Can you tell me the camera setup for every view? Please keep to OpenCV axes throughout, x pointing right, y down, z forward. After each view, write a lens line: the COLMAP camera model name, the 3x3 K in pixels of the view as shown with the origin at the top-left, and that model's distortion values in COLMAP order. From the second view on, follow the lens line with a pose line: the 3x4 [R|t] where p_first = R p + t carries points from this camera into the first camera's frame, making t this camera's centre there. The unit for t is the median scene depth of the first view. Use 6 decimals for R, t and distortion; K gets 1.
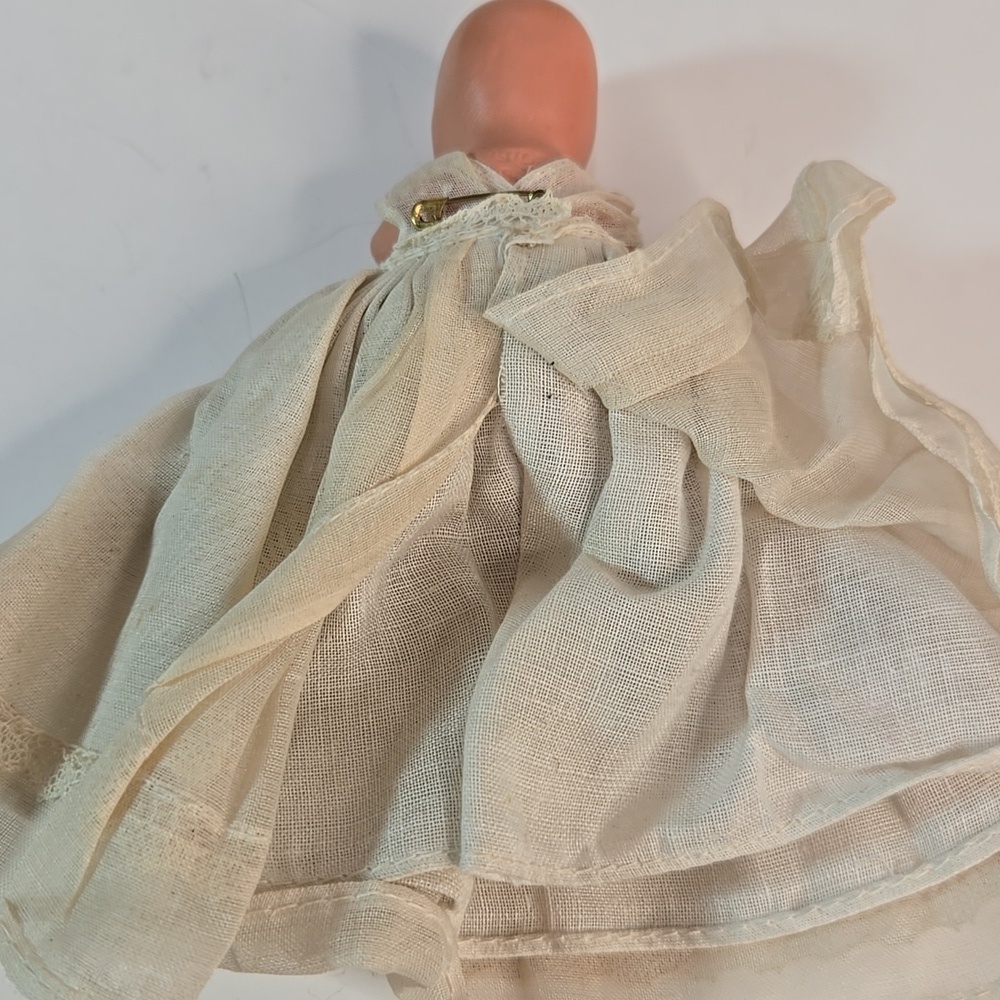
lens RADIAL K [[1603.5, 0, 500.0], [0, 1603.5, 500.0], [0, 0, 1]] dist [0.041901, -0.162814]
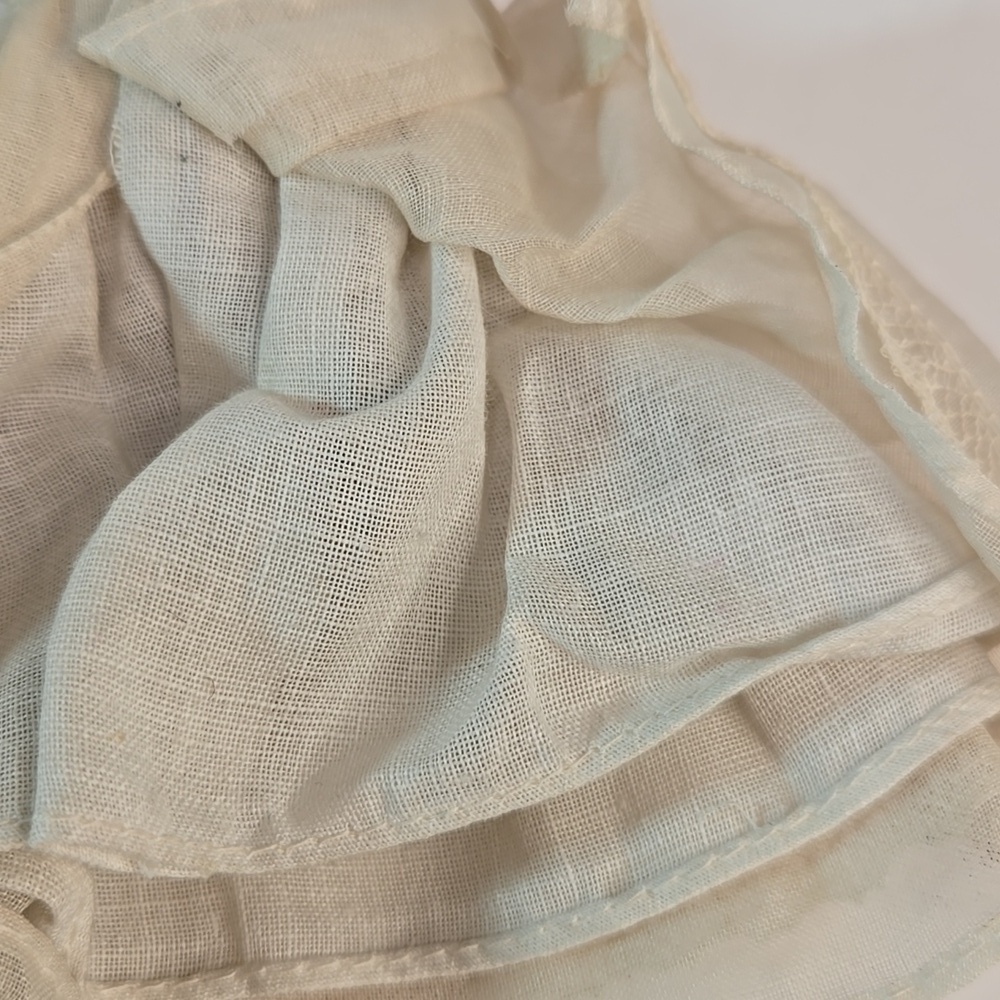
lens RADIAL K [[1603.5, 0, 500.0], [0, 1603.5, 500.0], [0, 0, 1]] dist [0.041901, -0.162814]
pose [[0.996563, -0.082411, 0.008347, 0.147936], [0.082832, 0.991096, -0.104247, 0.162333], [0.000318, 0.104580, 0.994516, 0.338717]]
